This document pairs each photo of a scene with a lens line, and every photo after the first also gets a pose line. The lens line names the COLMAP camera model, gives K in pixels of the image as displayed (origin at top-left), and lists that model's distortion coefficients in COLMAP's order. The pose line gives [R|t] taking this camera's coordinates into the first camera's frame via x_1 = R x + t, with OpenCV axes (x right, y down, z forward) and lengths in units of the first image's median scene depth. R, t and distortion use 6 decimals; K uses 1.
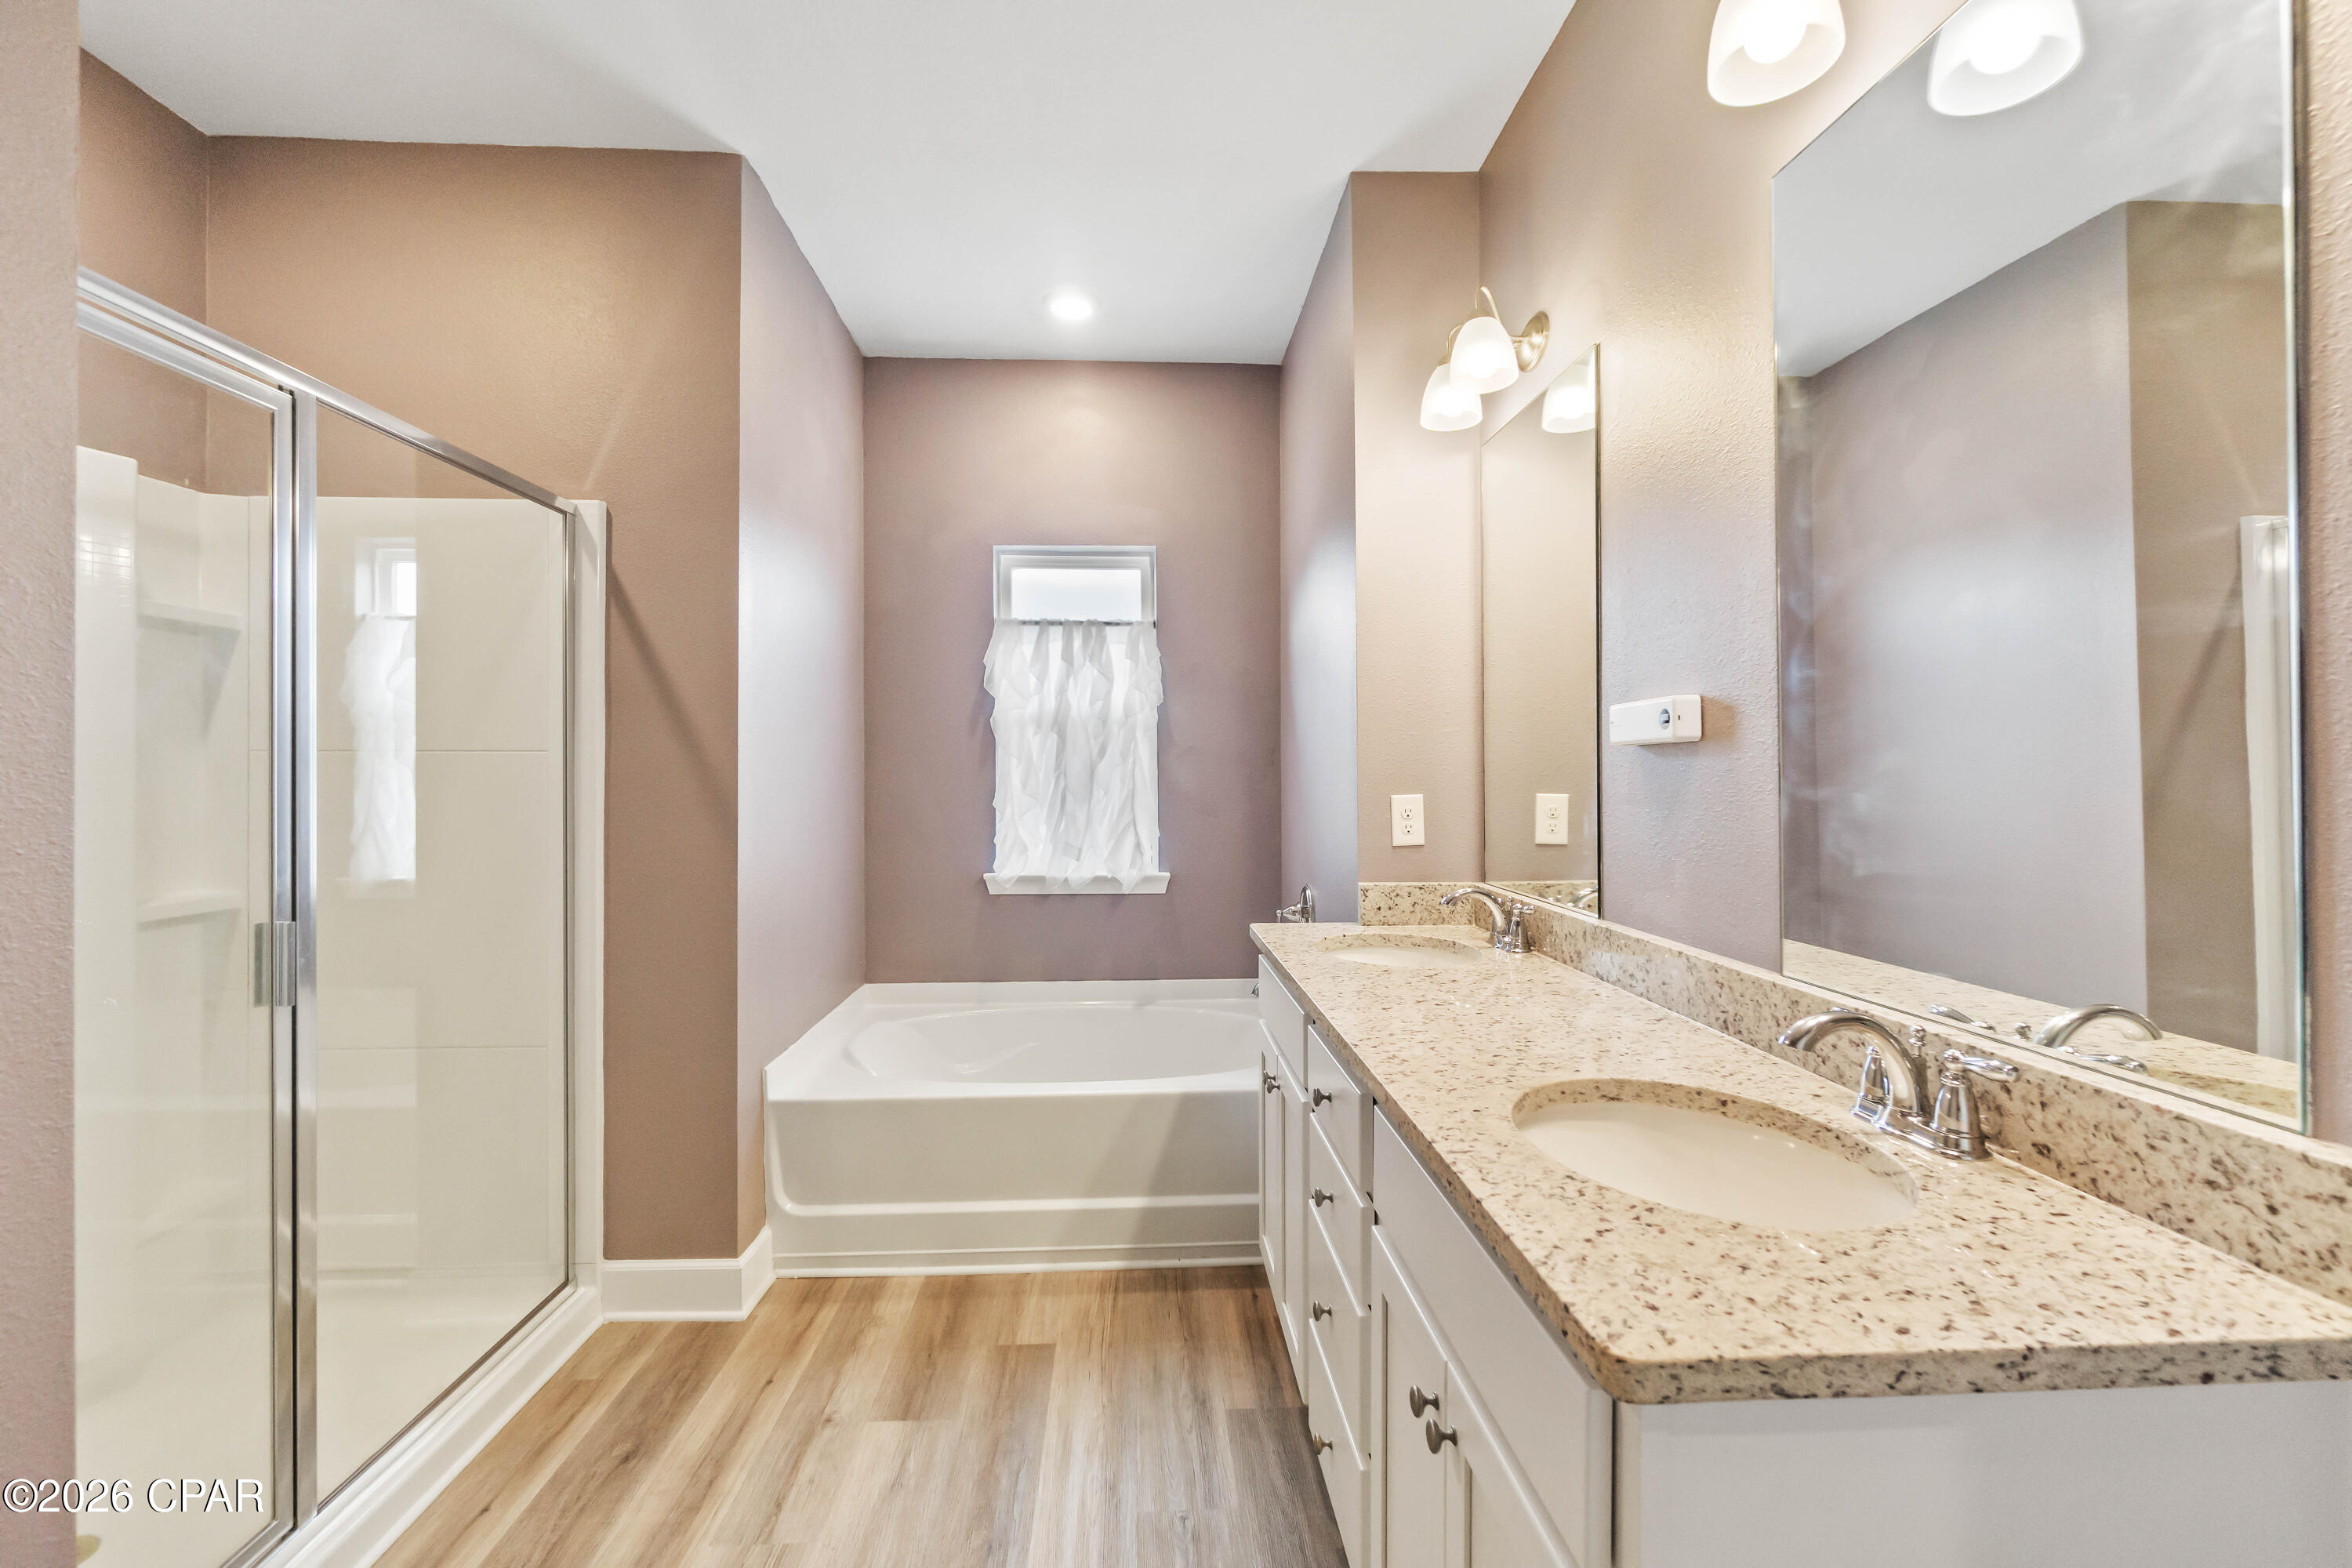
lens RADIAL K [[1017.3, 0, 1170.9], [0, 1017.3, 776.5], [0, 0, 1]] dist [-0.005403, 0.001725]
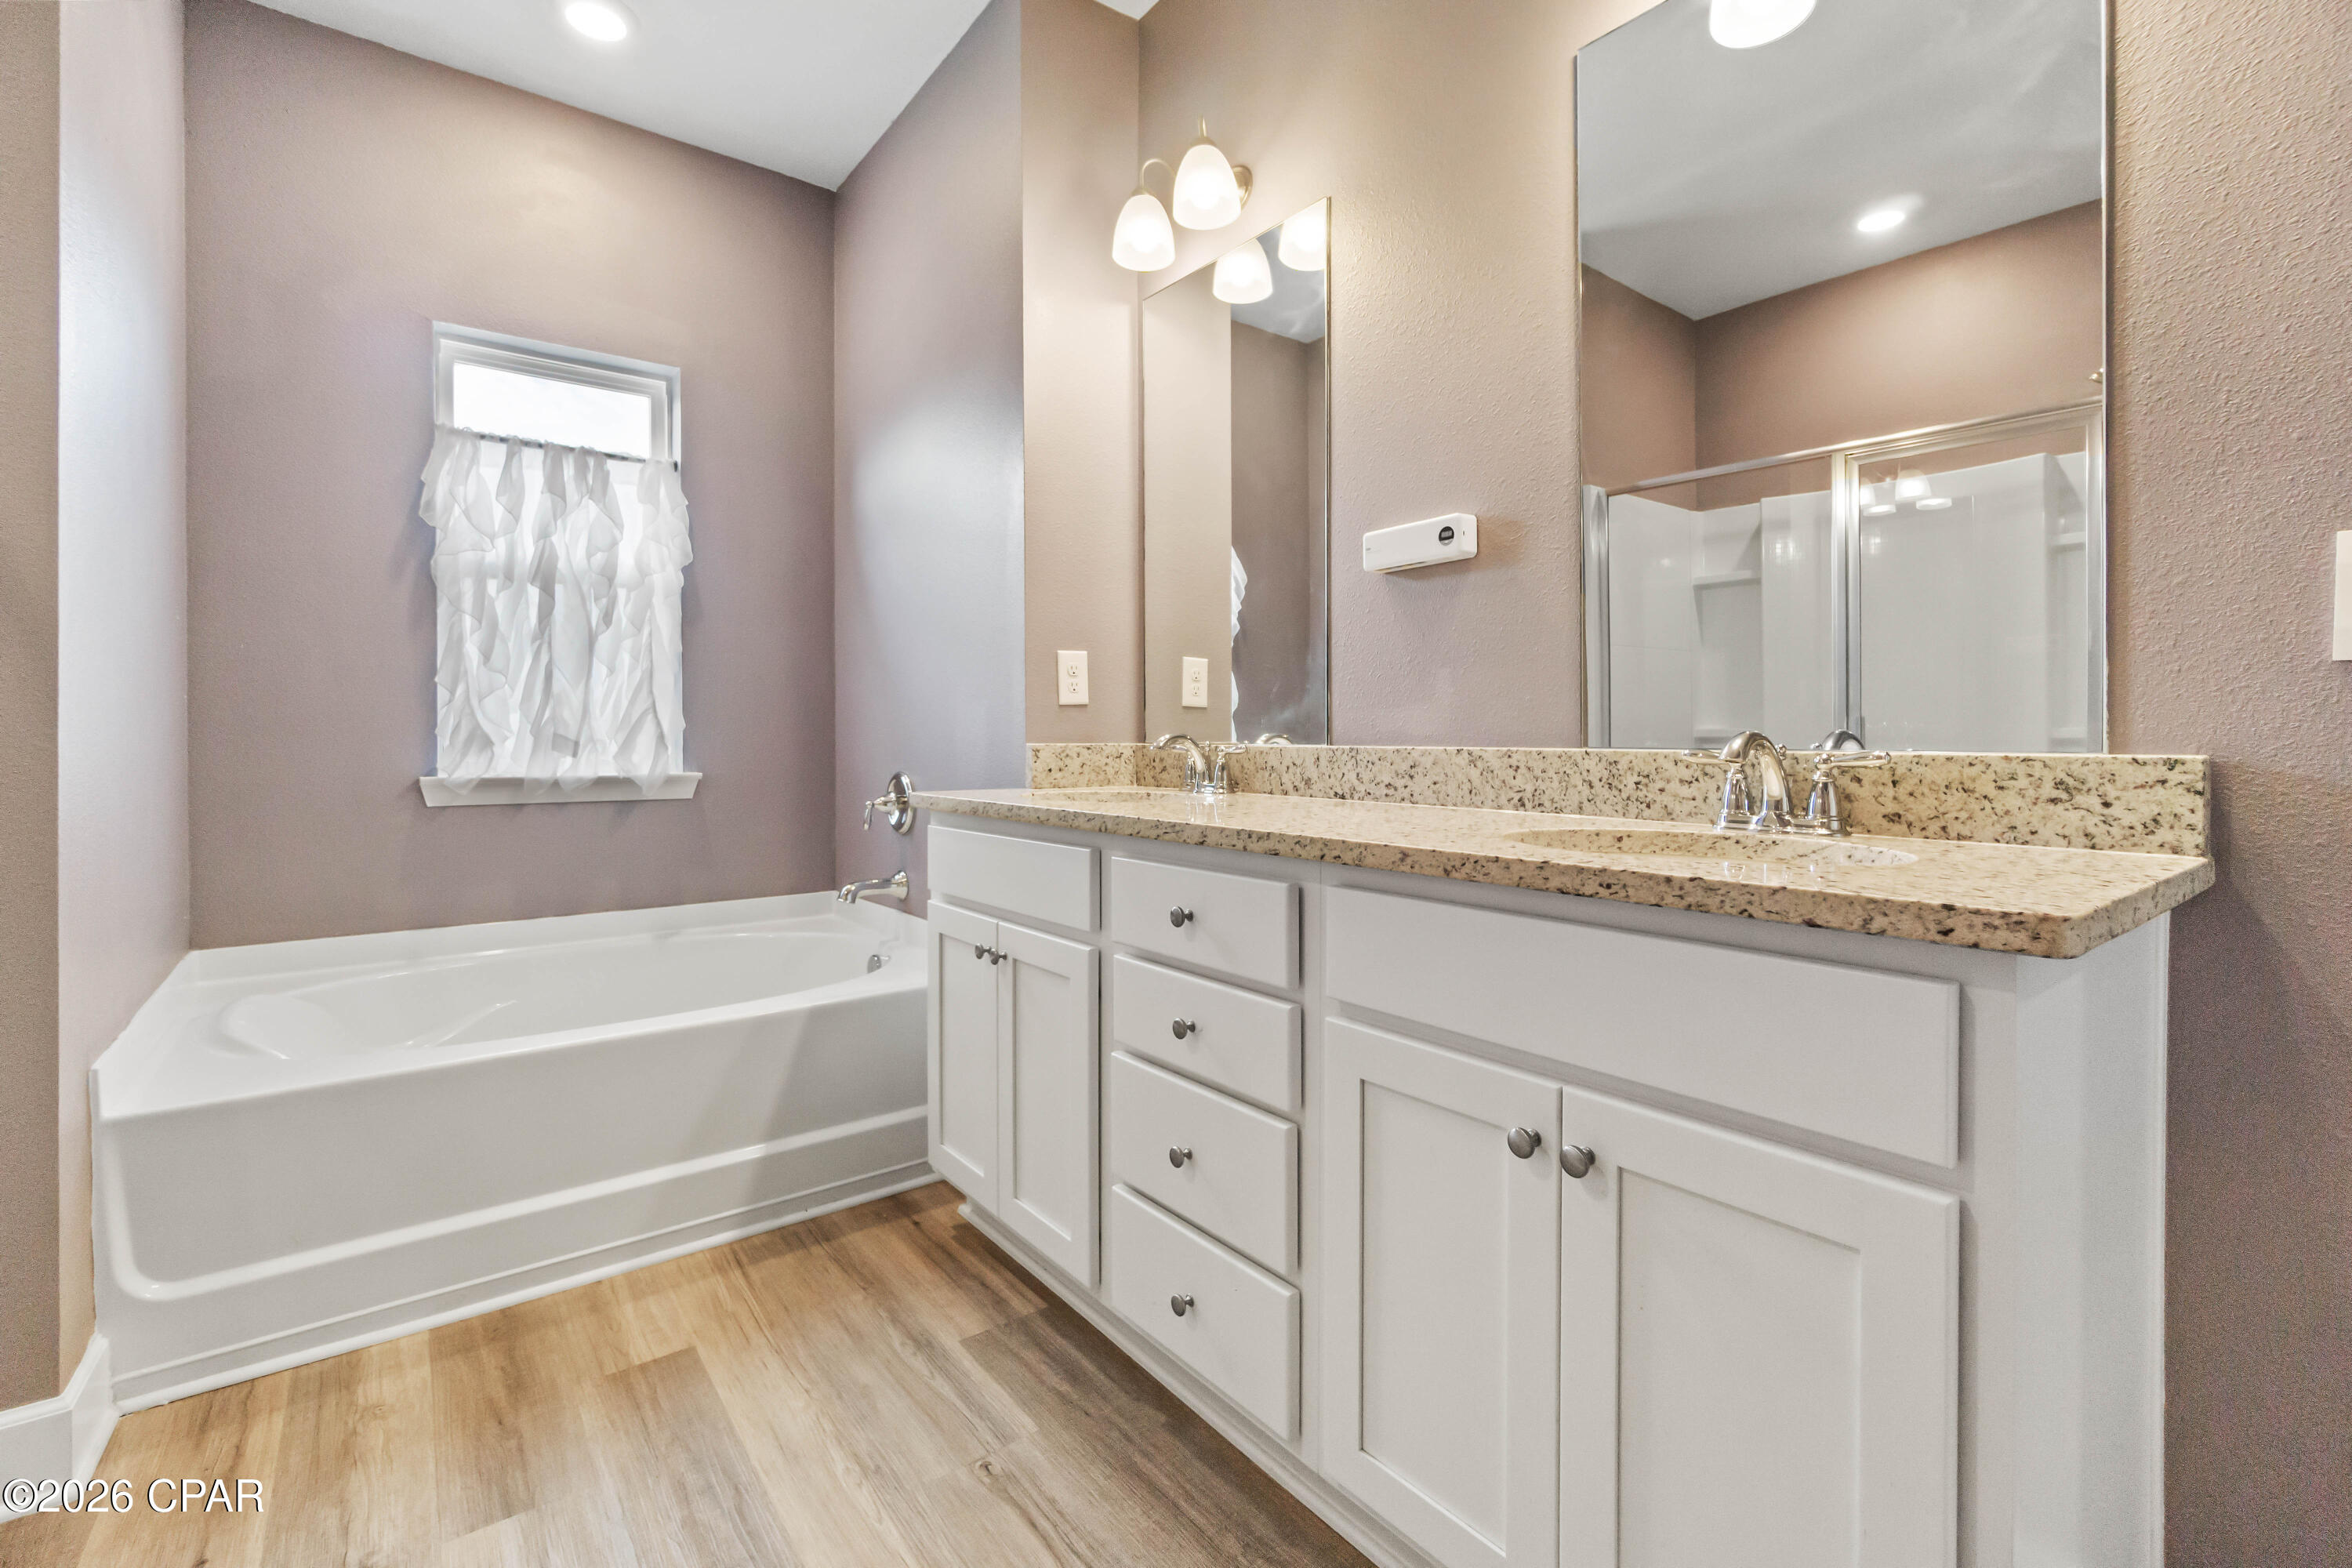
lens RADIAL K [[1017.3, 0, 1173.1], [0, 1017.3, 740.4], [0, 0, 1]] dist [-0.005403, 0.001725]
pose [[0.821944, 0.001706, 0.569565, -0.230684], [-0.003621, 0.999991, 0.002231, 0.098998], [-0.569556, -0.003896, 0.821943, 0.168760]]
